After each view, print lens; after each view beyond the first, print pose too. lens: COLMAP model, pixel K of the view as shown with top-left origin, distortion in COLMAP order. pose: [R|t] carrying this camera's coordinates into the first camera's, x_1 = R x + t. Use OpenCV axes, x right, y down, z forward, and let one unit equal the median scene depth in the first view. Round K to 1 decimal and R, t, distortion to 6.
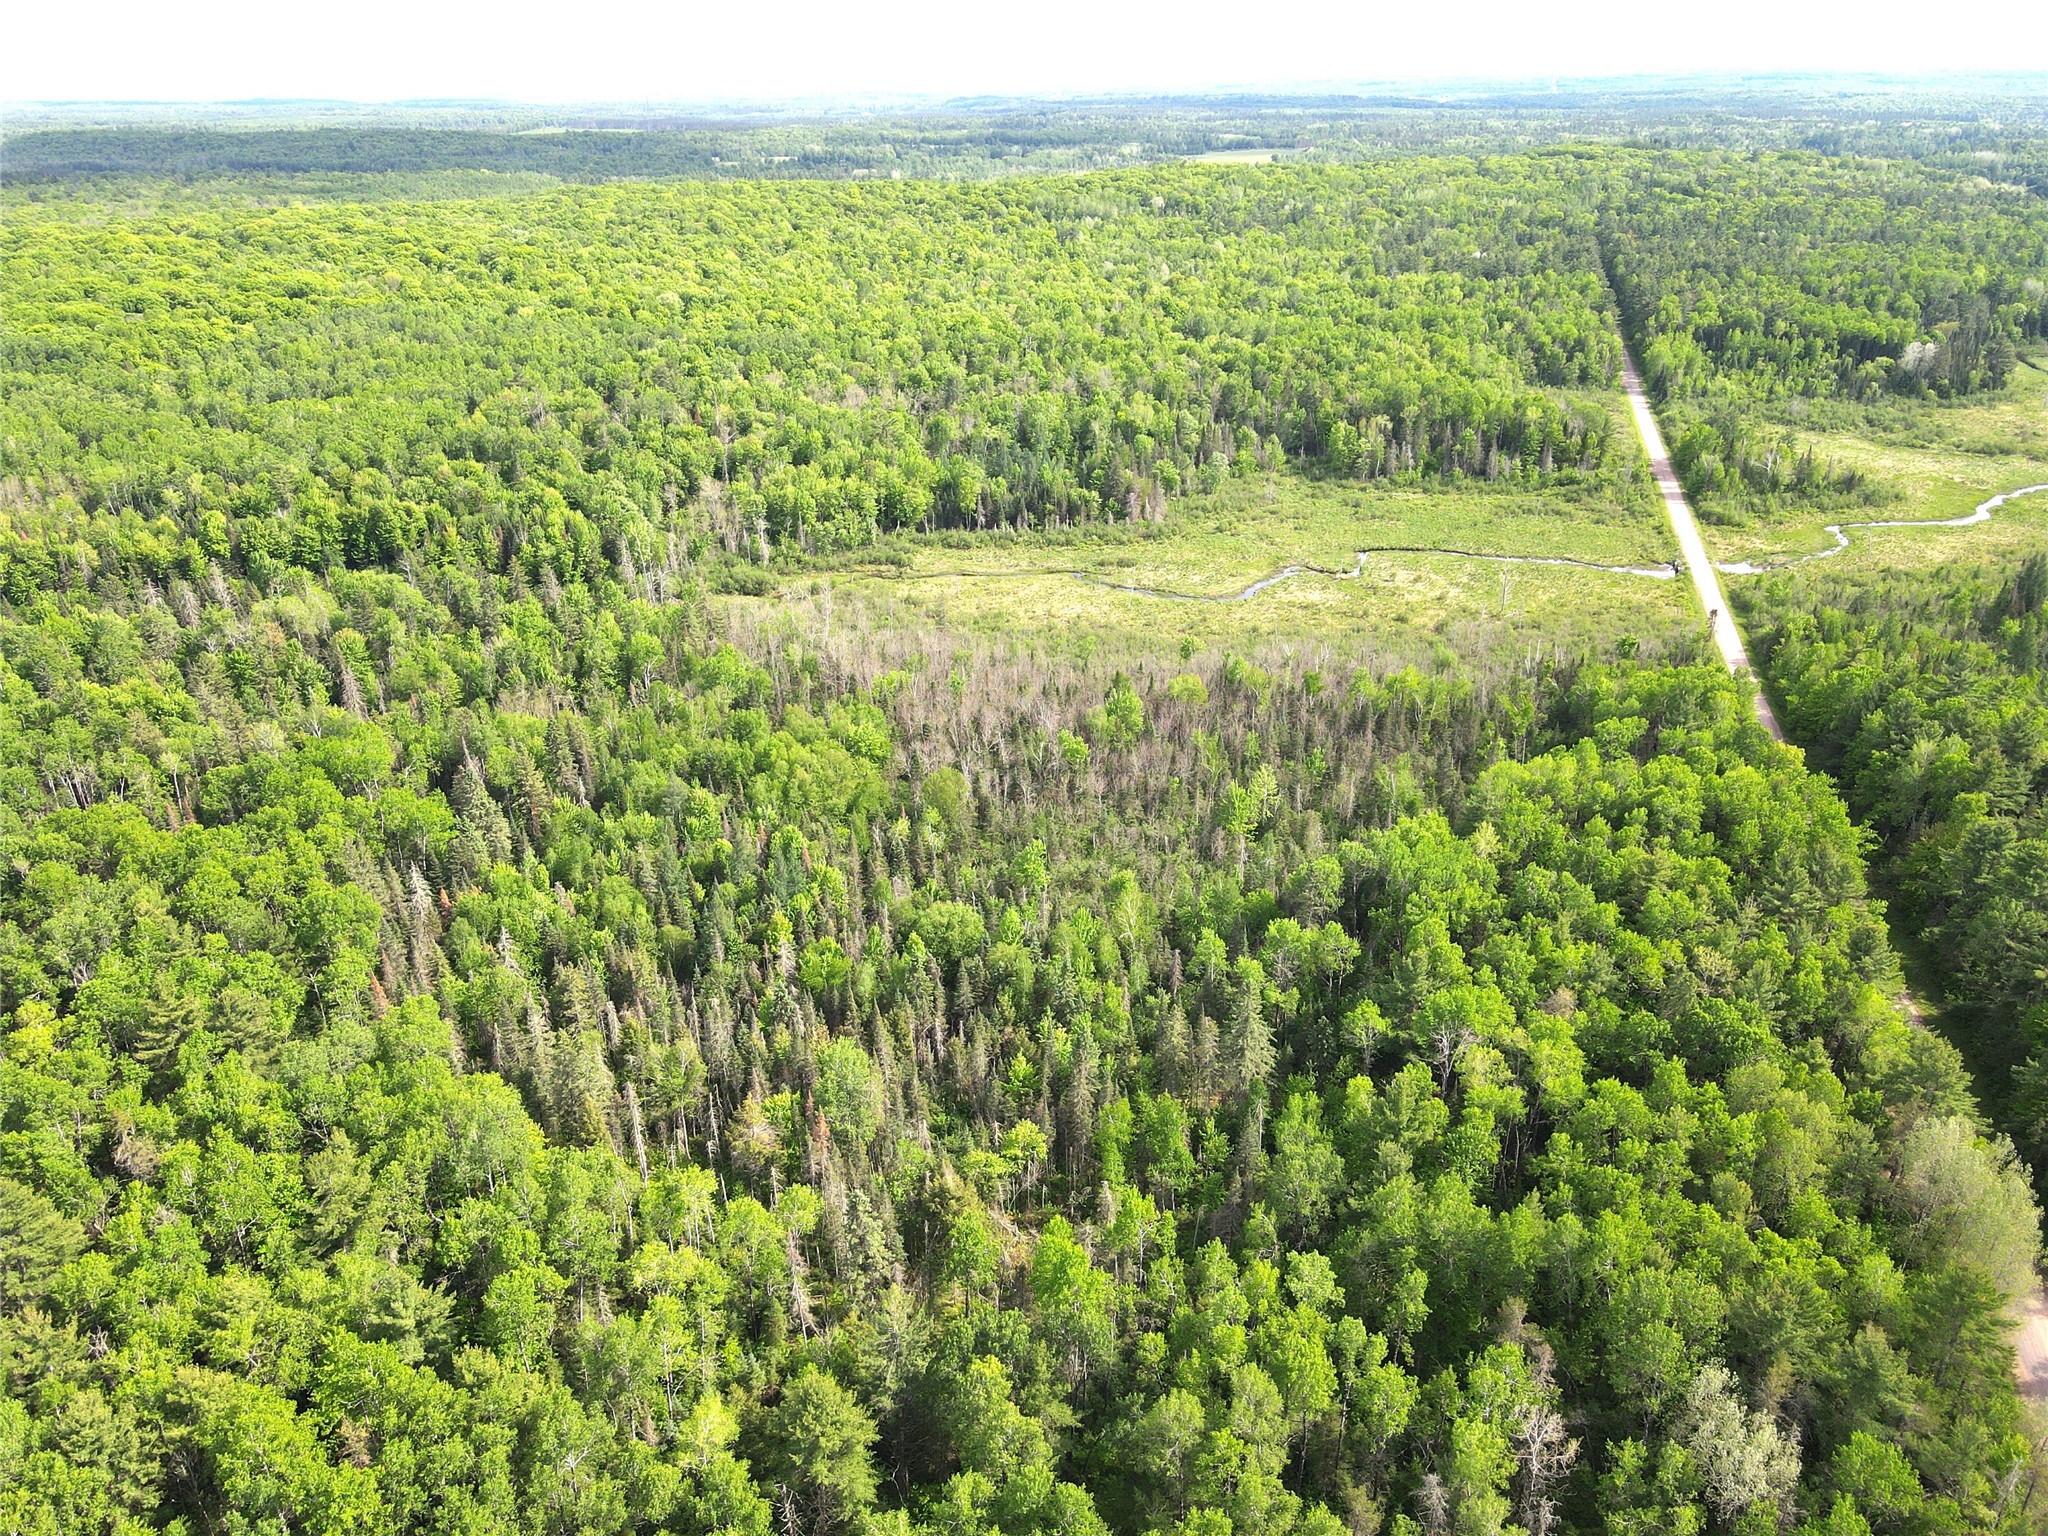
lens RADIAL K [[1518.0, 0, 1010.7], [0, 1518.0, 752.9], [0, 0, 1]] dist [0.005551, 0.020167]
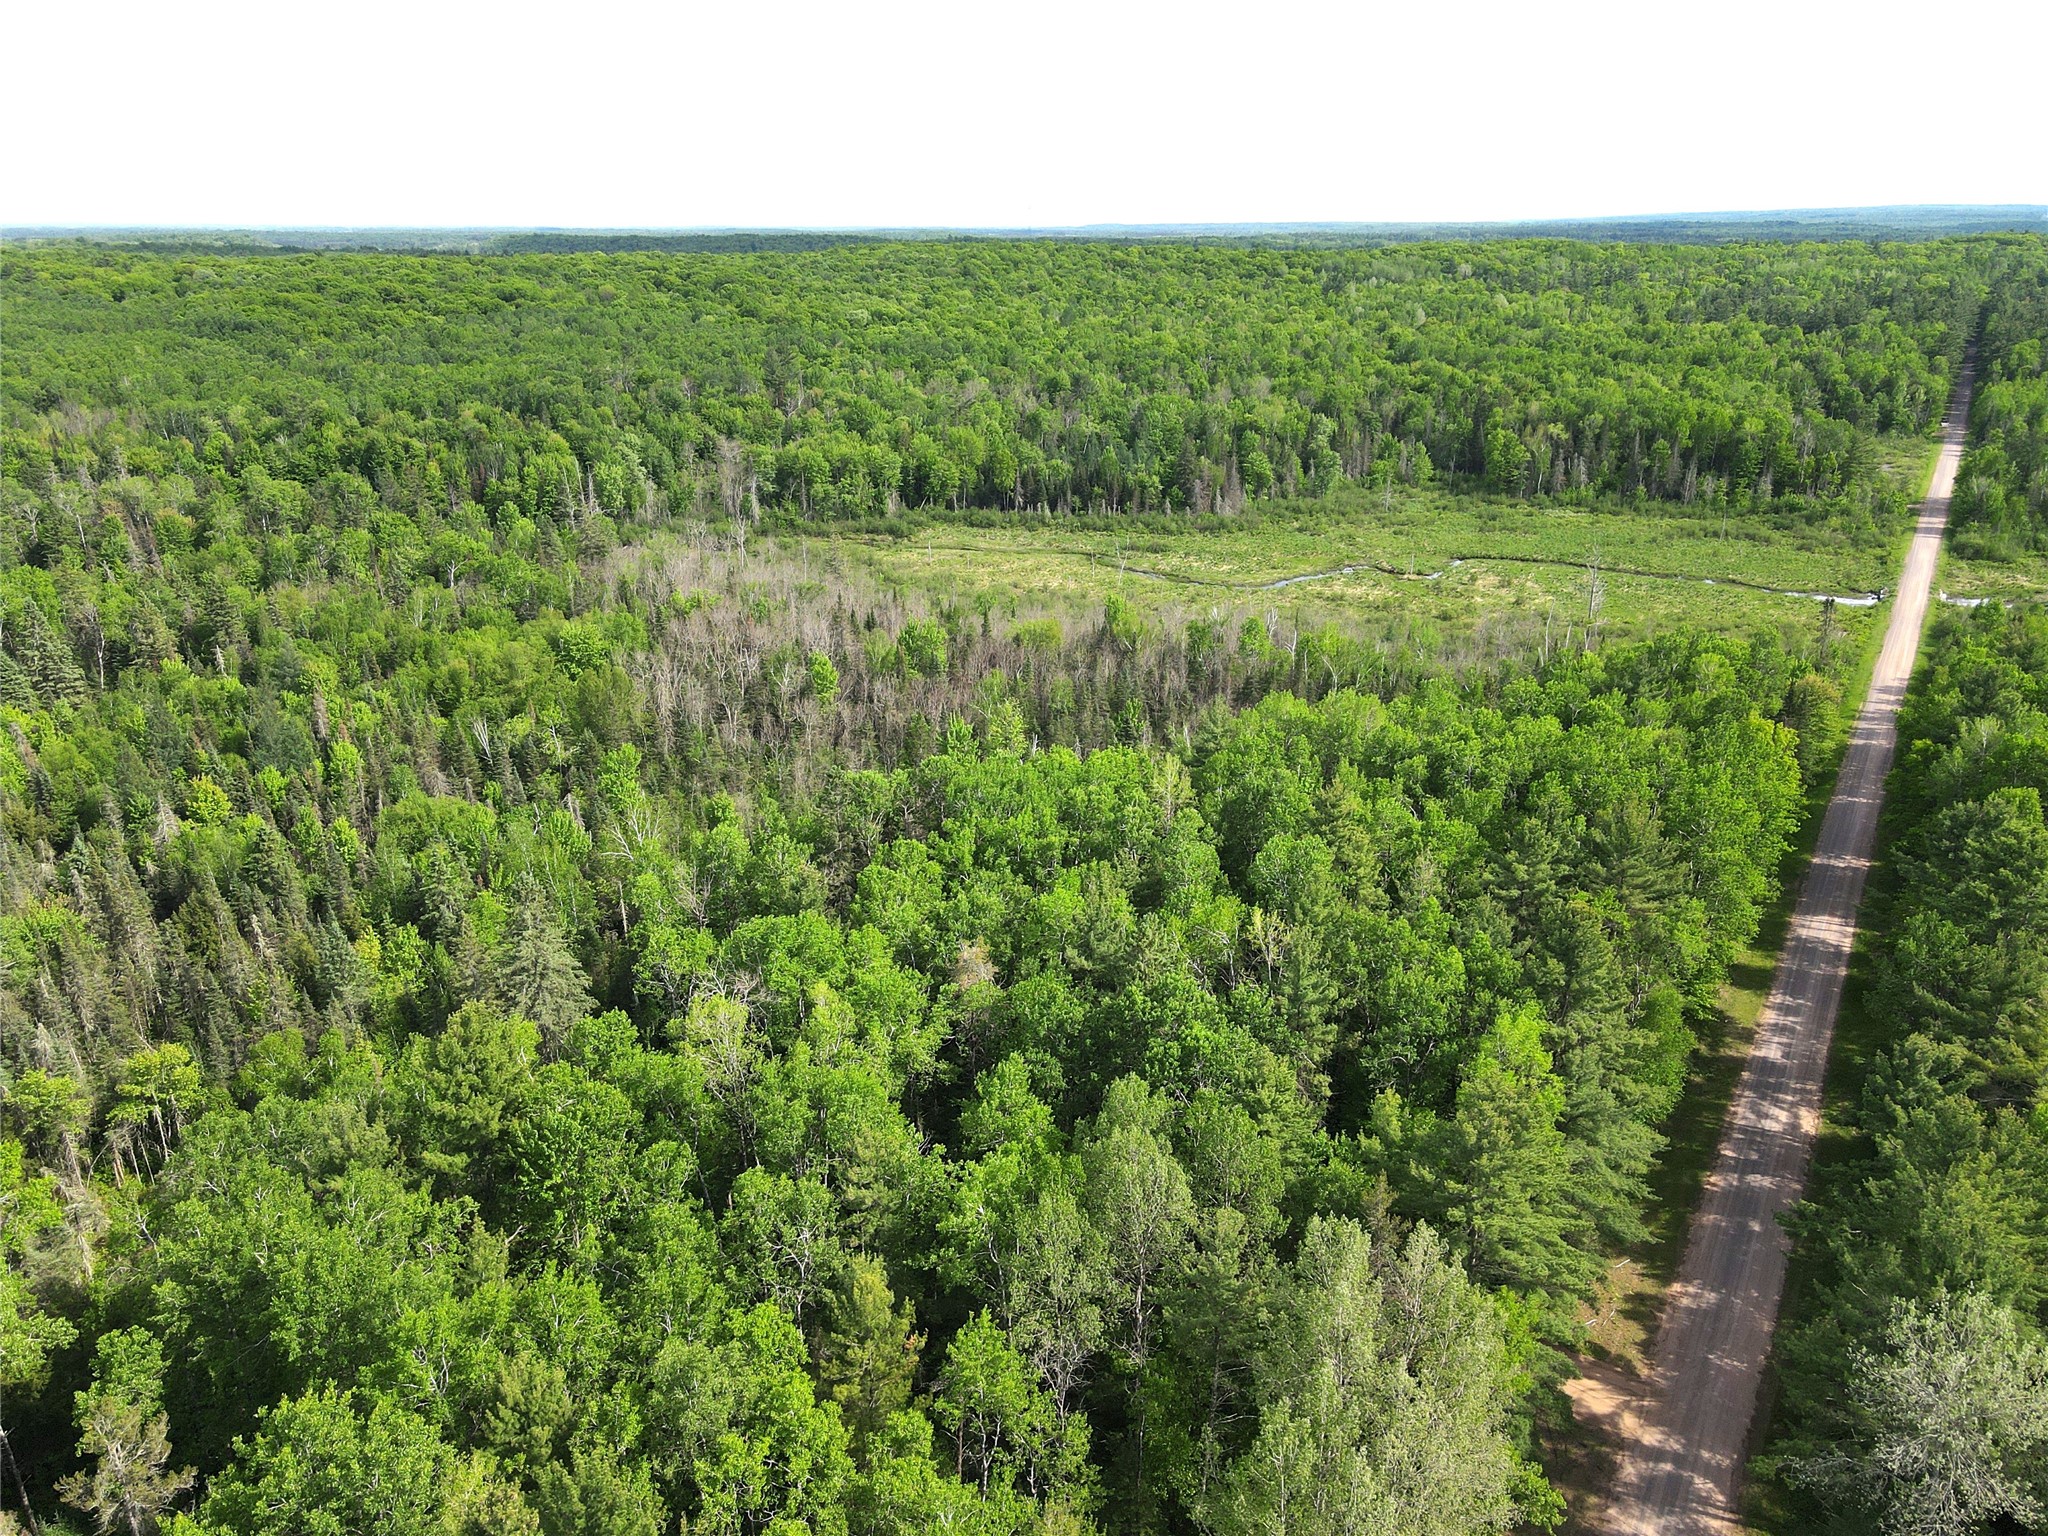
lens RADIAL K [[1518.0, 0, 1010.7], [0, 1518.0, 752.9], [0, 0, 1]] dist [0.005551, 0.020167]
pose [[0.965083, 0.092148, -0.245202, 0.187188], [-0.111763, 0.991454, -0.067295, 0.045153], [0.236906, 0.092350, 0.967134, 0.158591]]
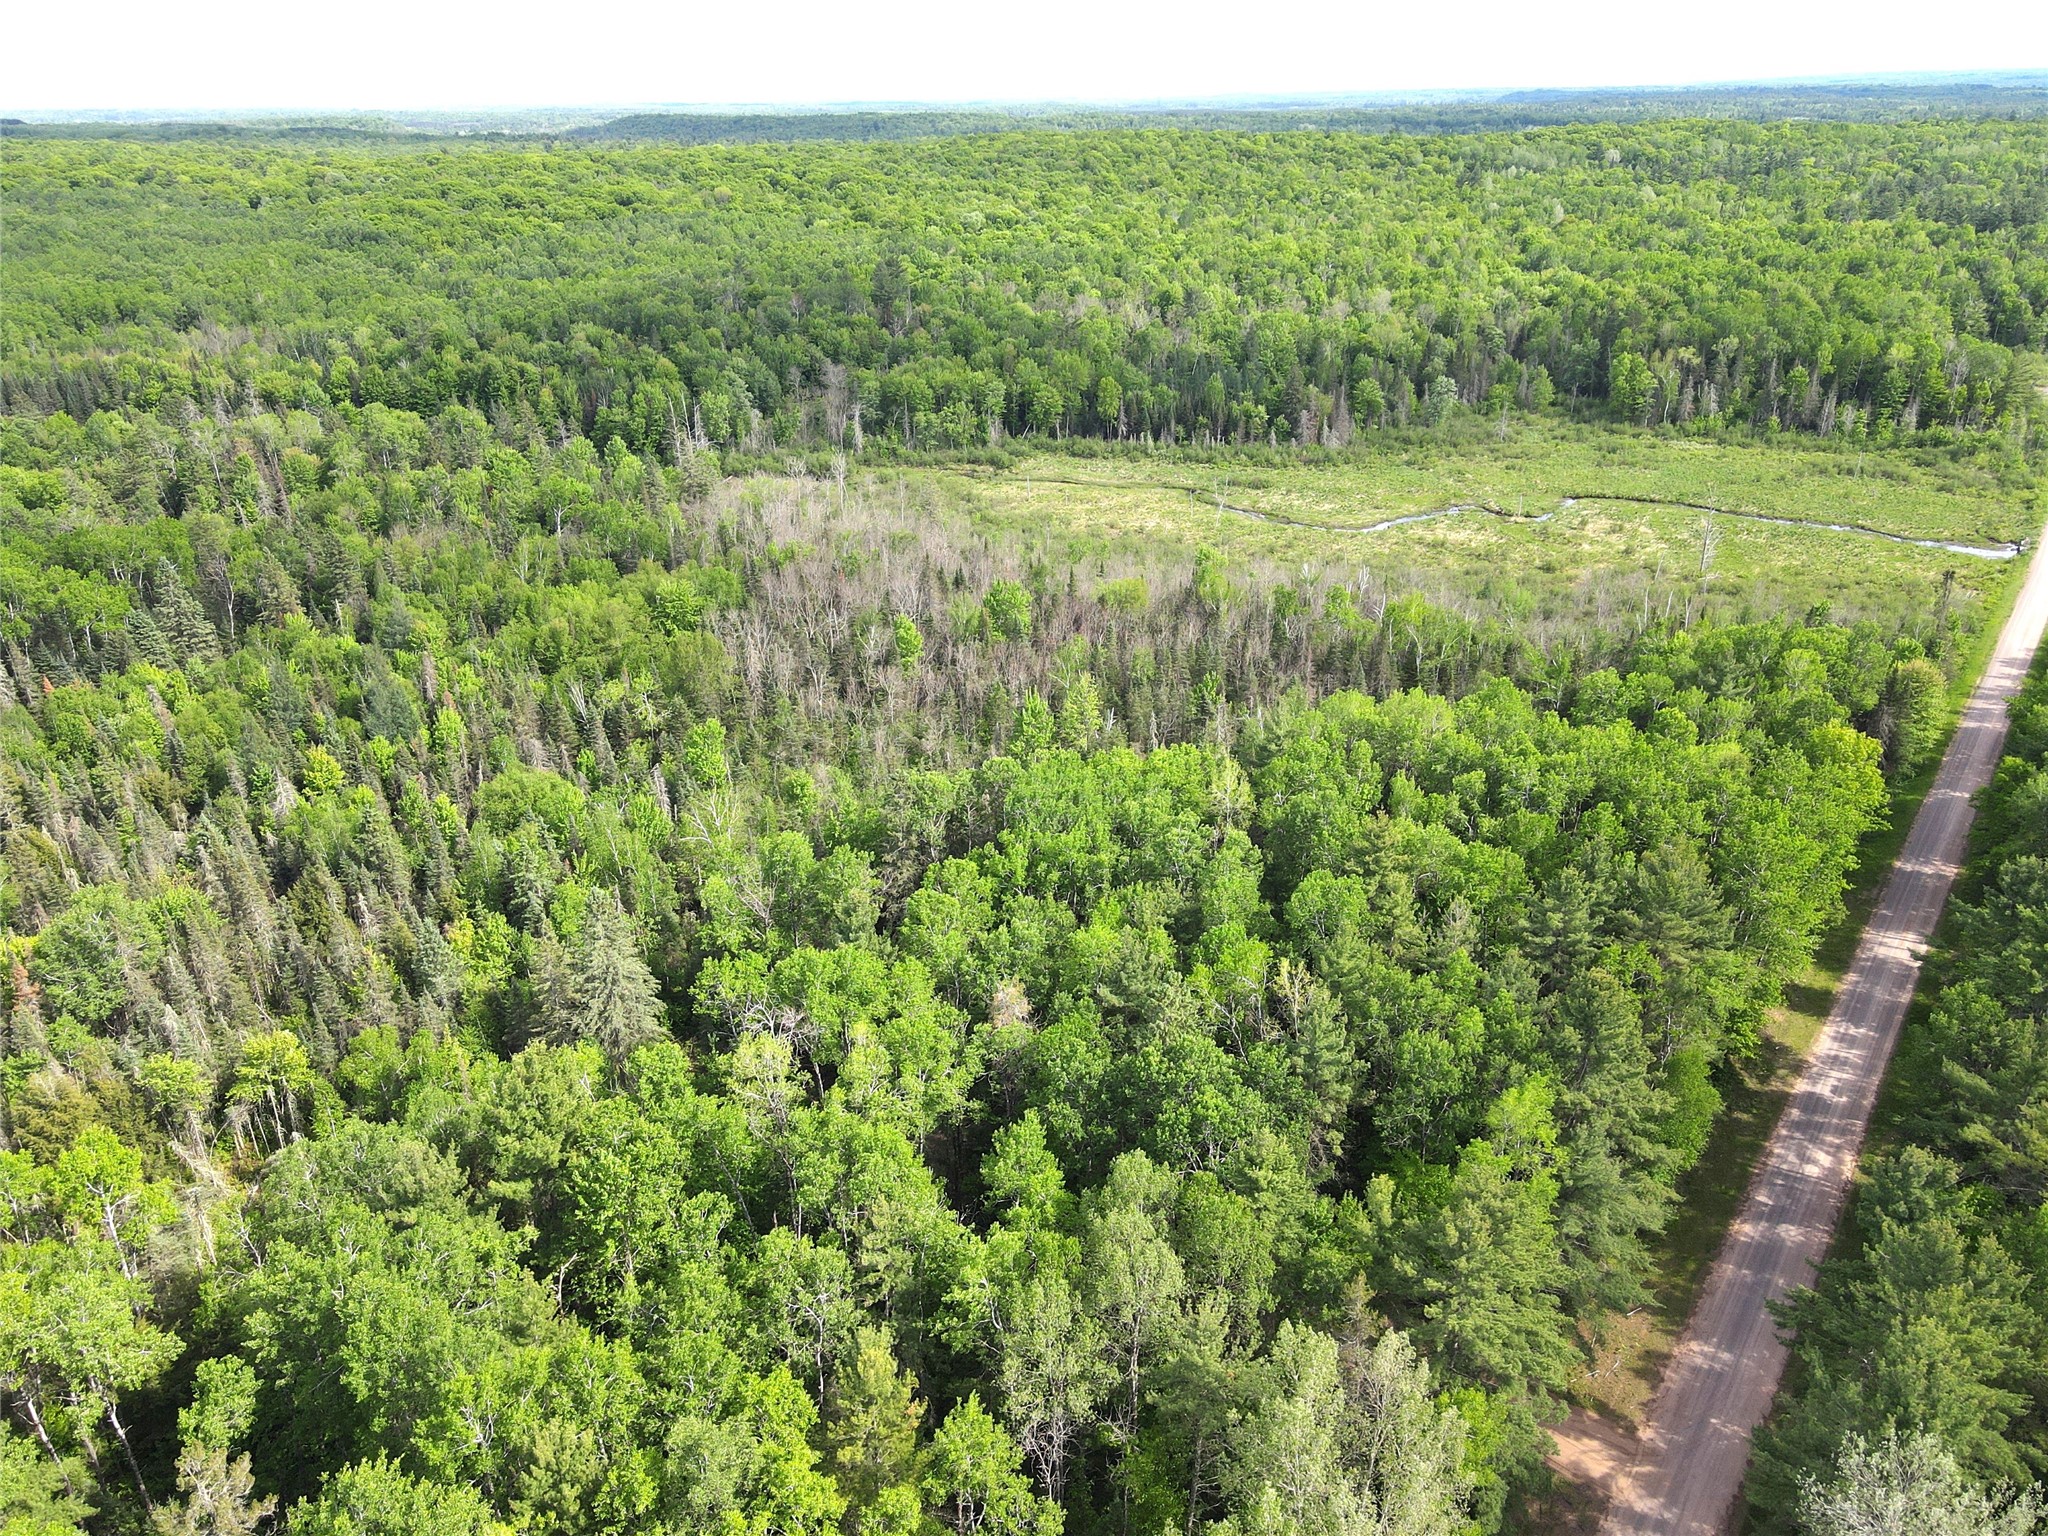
lens RADIAL K [[1518.0, 0, 1010.7], [0, 1518.0, 752.9], [0, 0, 1]] dist [0.005551, 0.020167]
pose [[0.941187, 0.131971, -0.311047, 0.197341], [-0.133398, 0.990920, 0.016784, 0.020873], [0.310437, 0.025696, 0.950246, 0.153432]]
